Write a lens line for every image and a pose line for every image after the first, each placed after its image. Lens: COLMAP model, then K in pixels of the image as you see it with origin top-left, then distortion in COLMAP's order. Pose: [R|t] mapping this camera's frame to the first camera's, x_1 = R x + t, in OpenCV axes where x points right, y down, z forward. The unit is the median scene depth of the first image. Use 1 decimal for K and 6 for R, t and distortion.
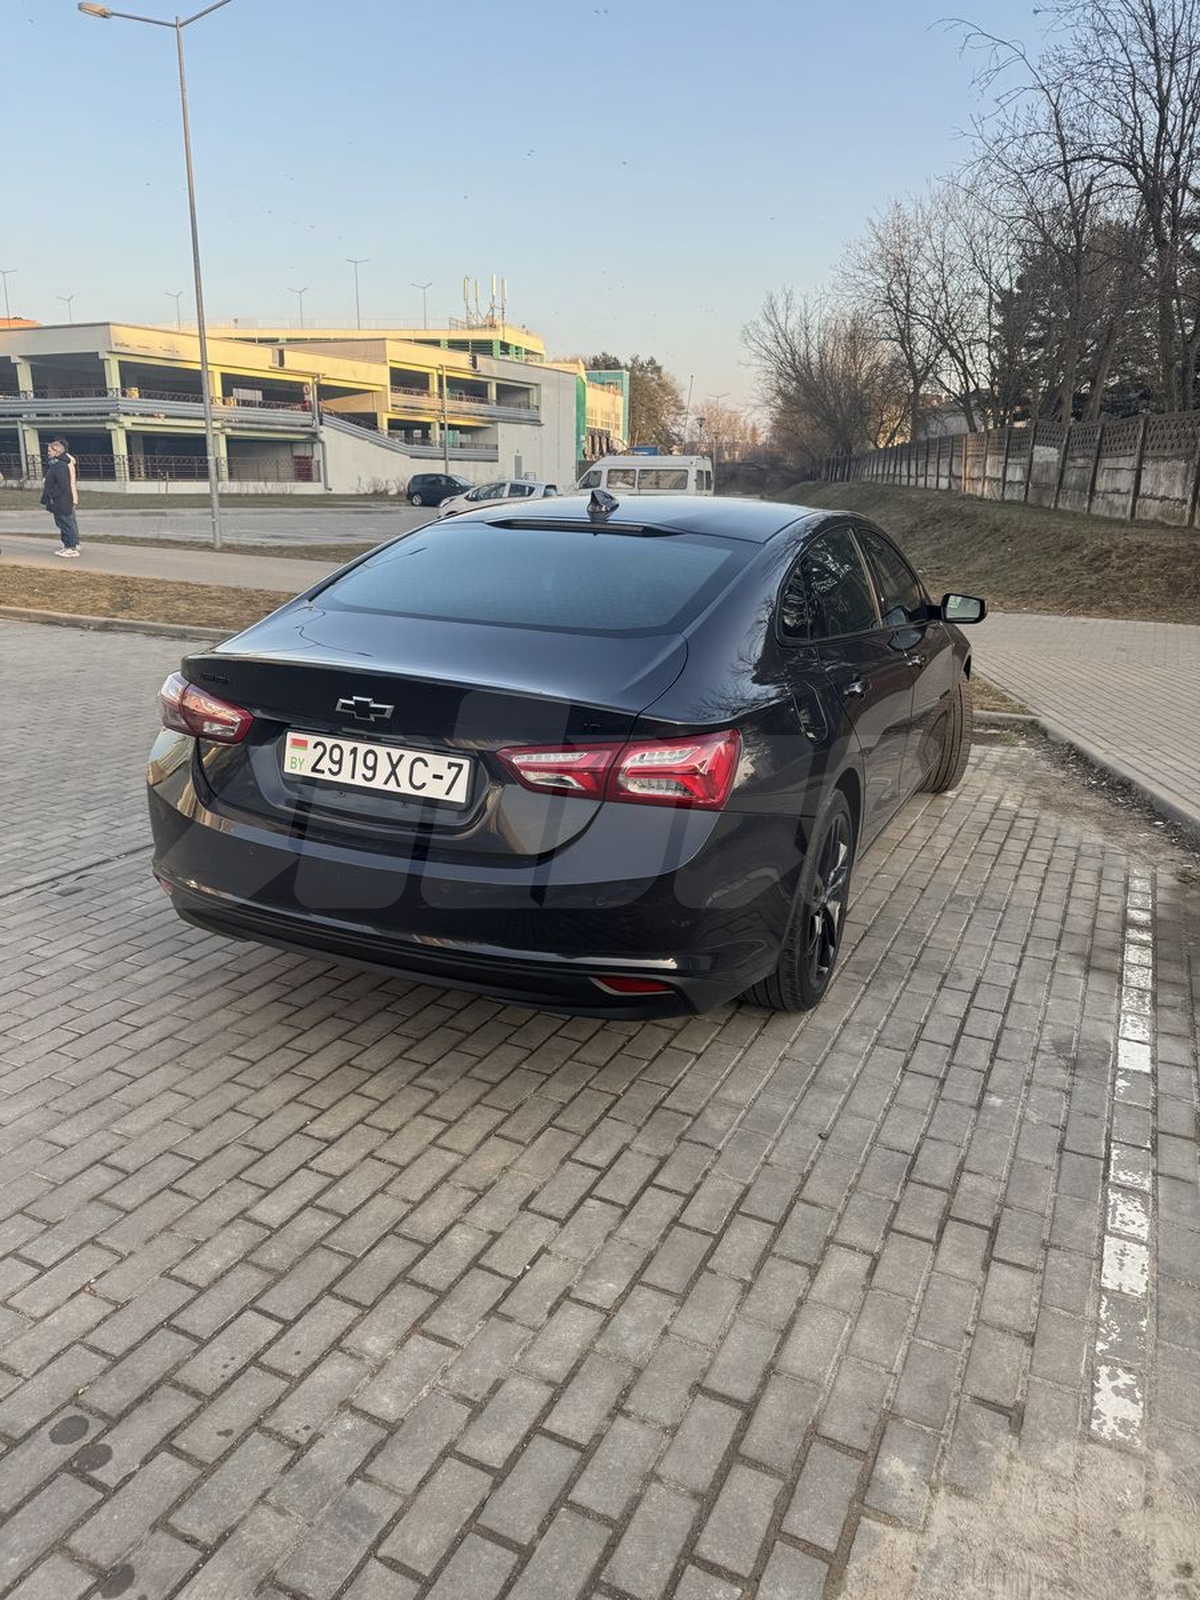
lens RADIAL K [[1113.8, 0, 596.9], [0, 1113.8, 830.8], [0, 0, 1]] dist [0.045314, -0.085455]
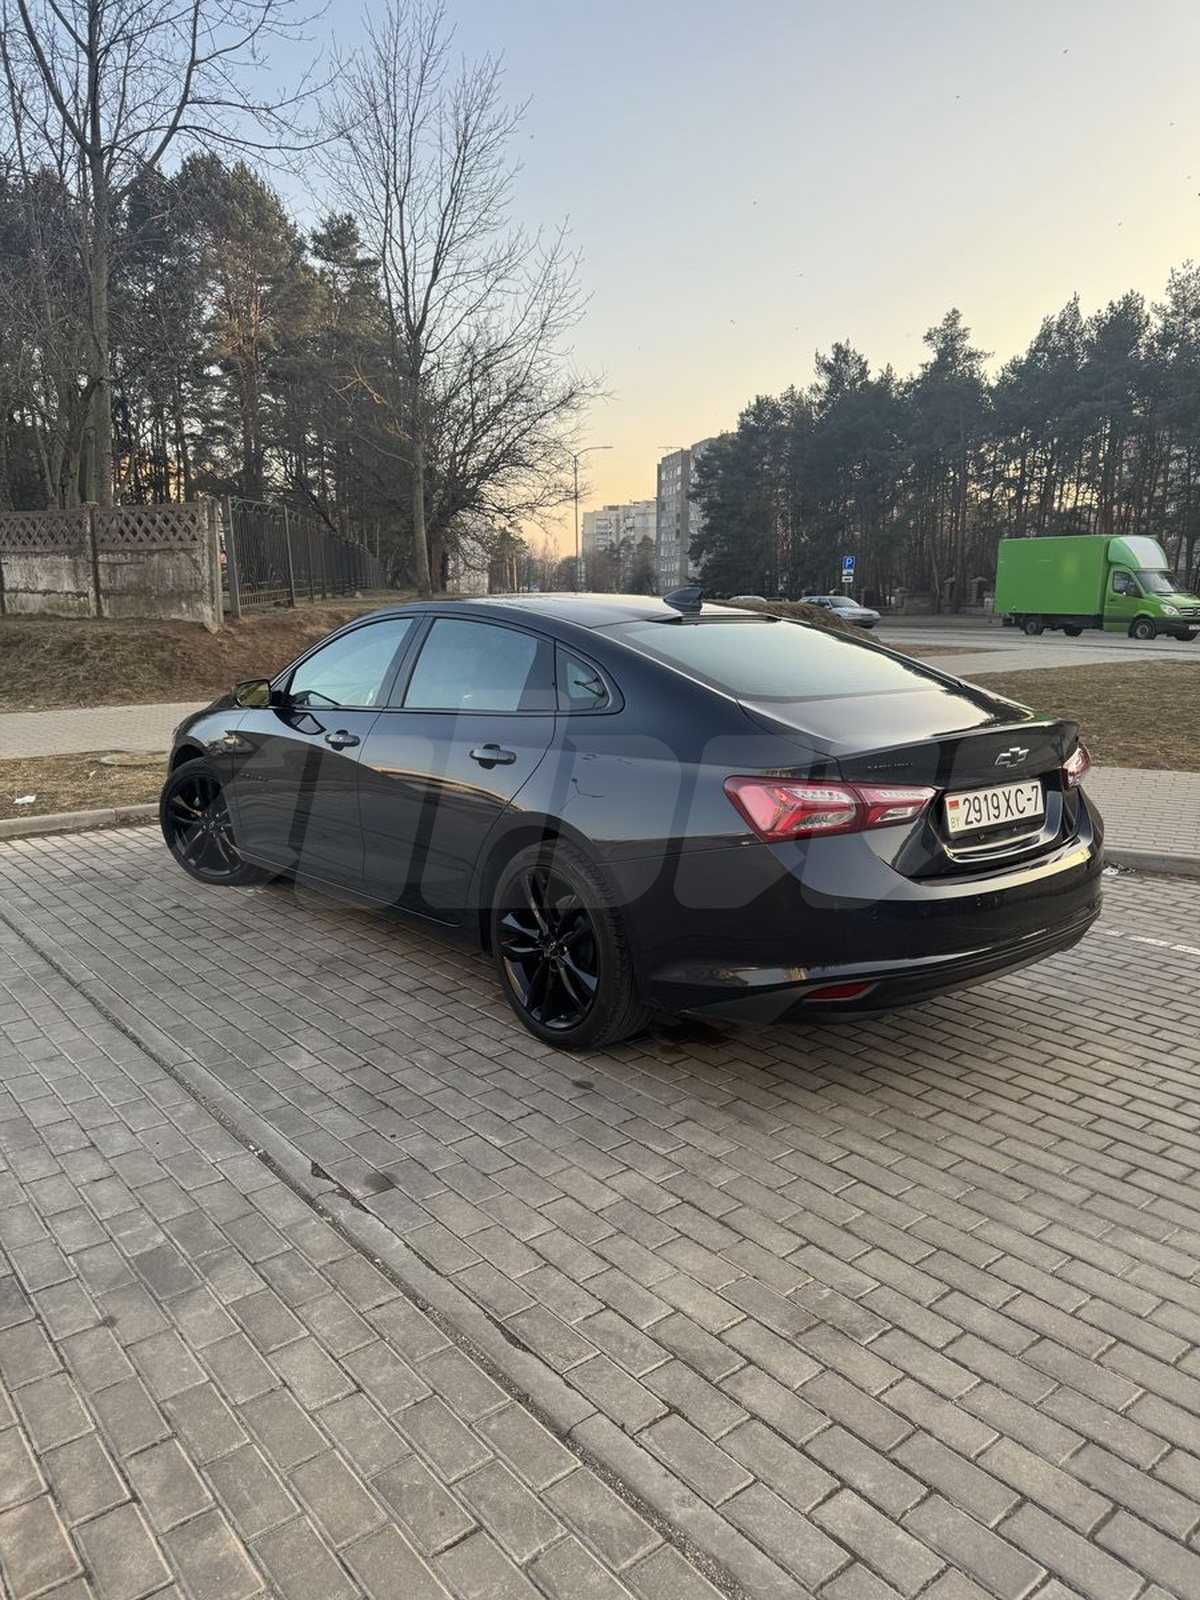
lens RADIAL K [[1113.8, 0, 596.9], [0, 1113.8, 830.8], [0, 0, 1]] dist [0.045314, -0.085455]
pose [[0.425986, -0.213639, 0.879144, -0.829715], [0.280827, 0.954947, 0.095986, -0.153400], [-0.860042, 0.205998, 0.466790, 0.448803]]
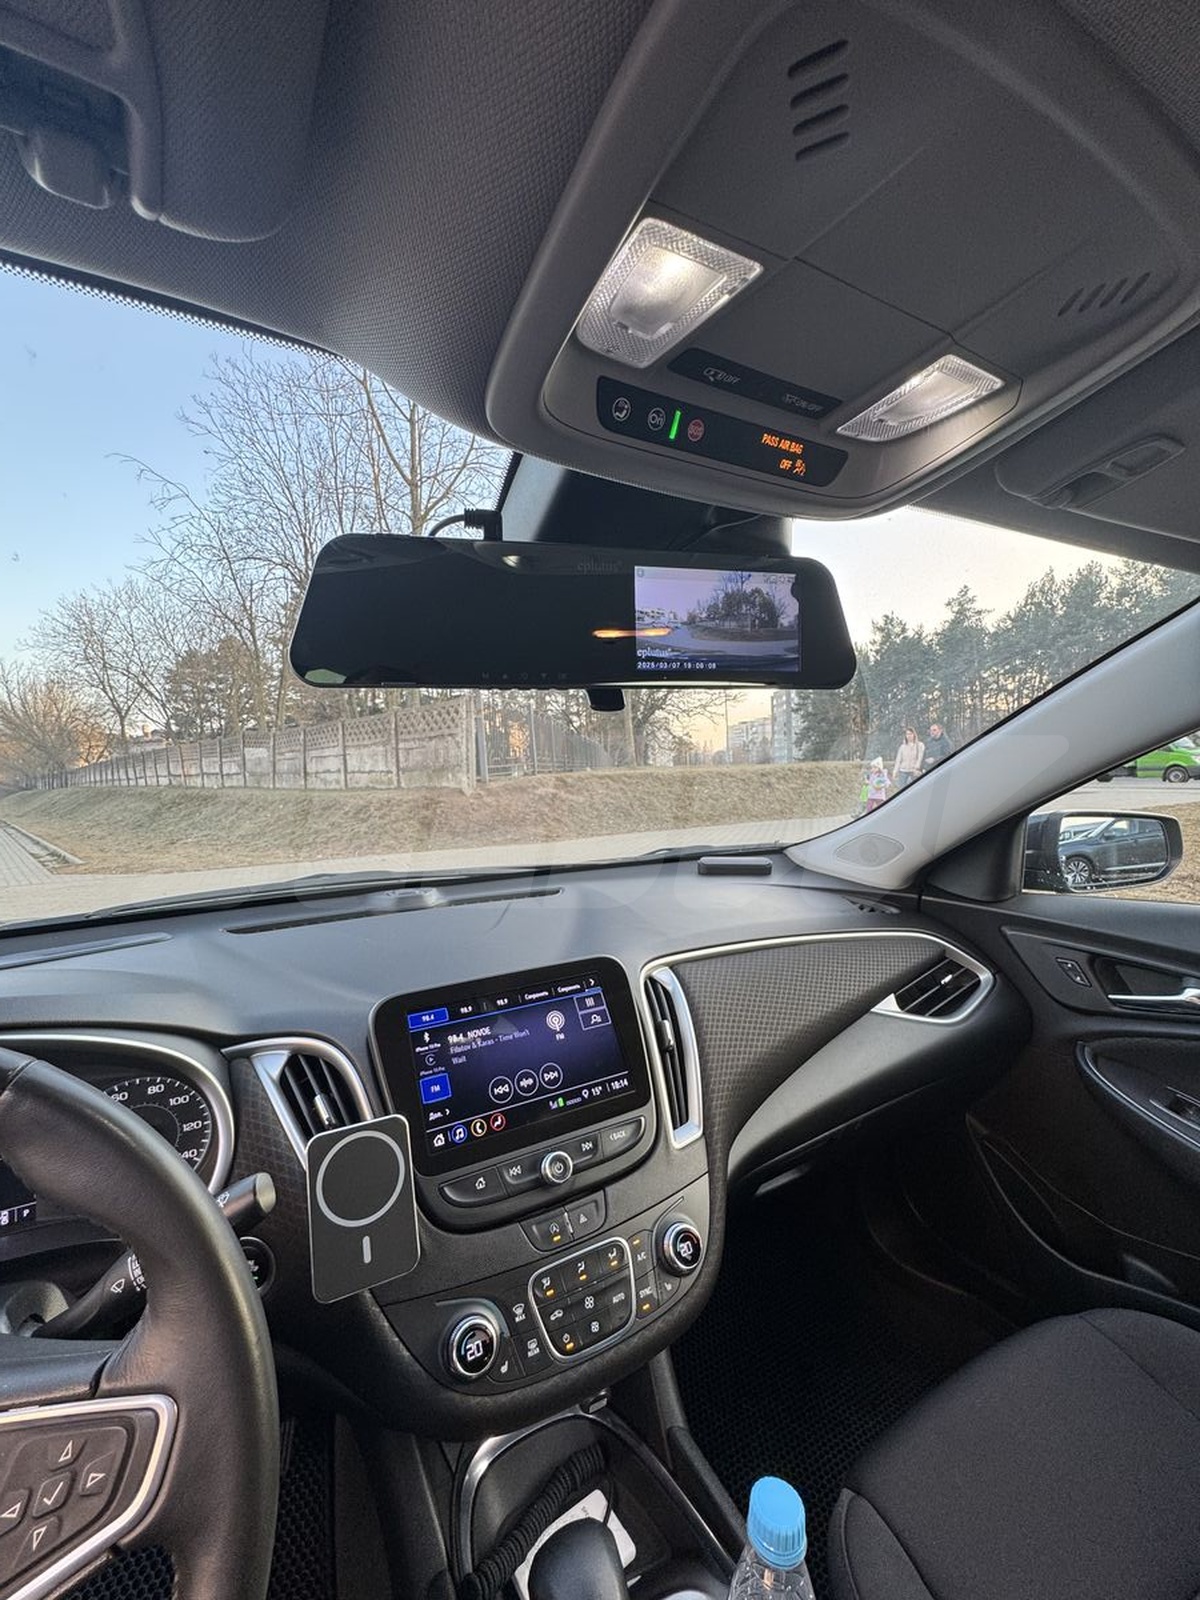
lens RADIAL K [[633.8, 0, 600.0], [0, 633.8, 800.0], [0, 0, 1]] dist [-0.002337, -0.000175]
pose [[0.603177, -0.078028, 0.793781, 0.074860], [0.288395, 0.949207, -0.125839, -0.241684], [-0.743644, 0.304825, 0.595043, 1.016445]]
